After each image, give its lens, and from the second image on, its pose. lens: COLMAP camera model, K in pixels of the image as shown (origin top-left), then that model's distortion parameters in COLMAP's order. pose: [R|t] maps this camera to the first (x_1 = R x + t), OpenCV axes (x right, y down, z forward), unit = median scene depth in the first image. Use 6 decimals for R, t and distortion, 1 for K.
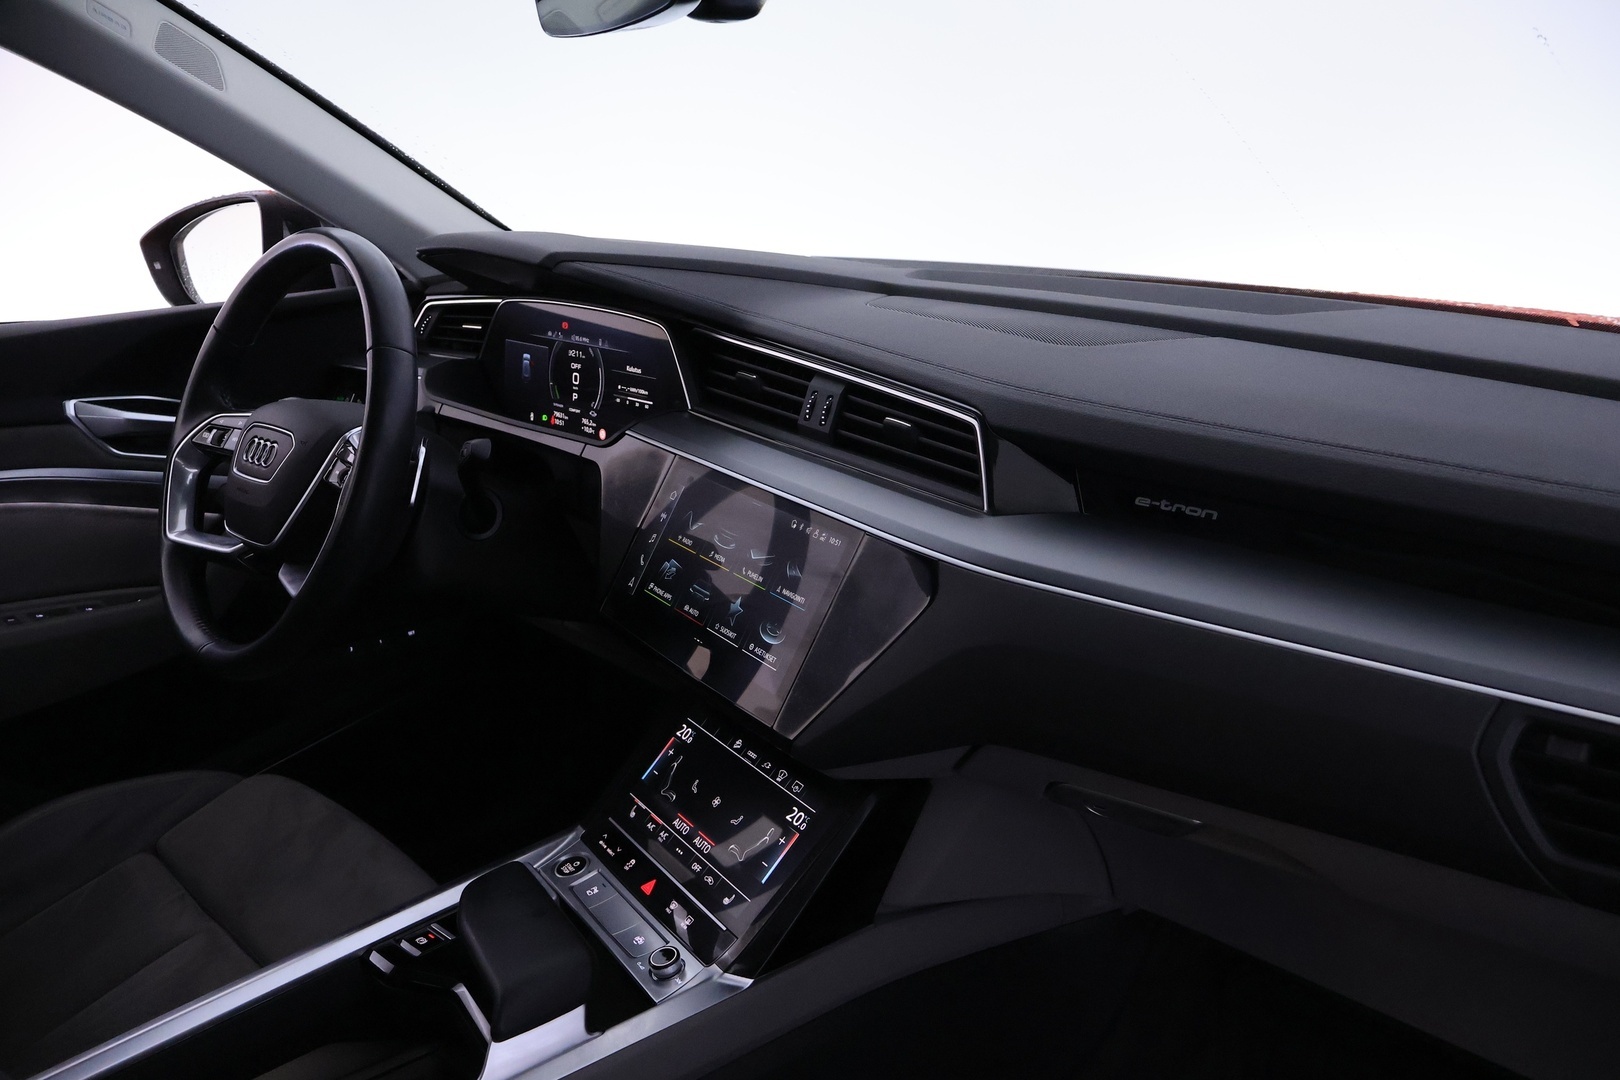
lens RADIAL K [[1344.3, 0, 810.0], [0, 1344.3, 540.0], [0, 0, 1]] dist [0.000023, 0.000184]
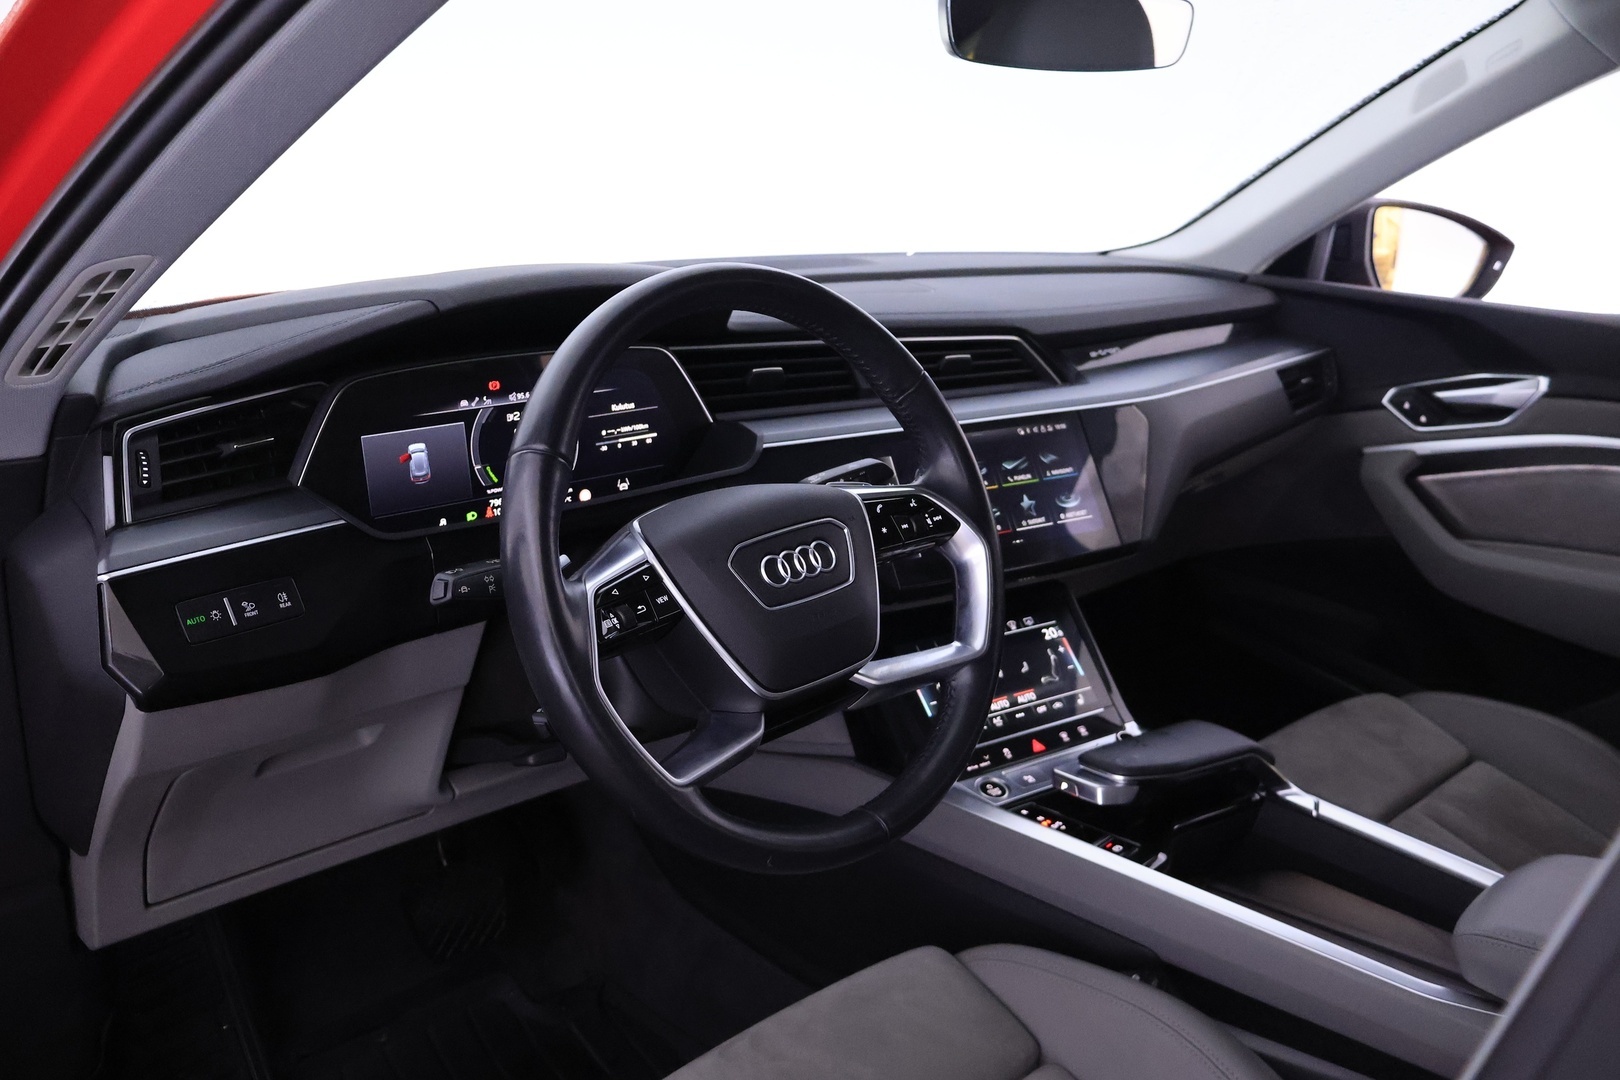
lens RADIAL K [[1344.3, 0, 810.0], [0, 1344.3, 540.0], [0, 0, 1]] dist [0.000023, 0.000184]
pose [[-0.008452, -0.267117, 0.963627, -1.200499], [0.277464, 0.925195, 0.258897, -0.286009], [-0.960699, 0.269560, 0.066295, 1.004838]]
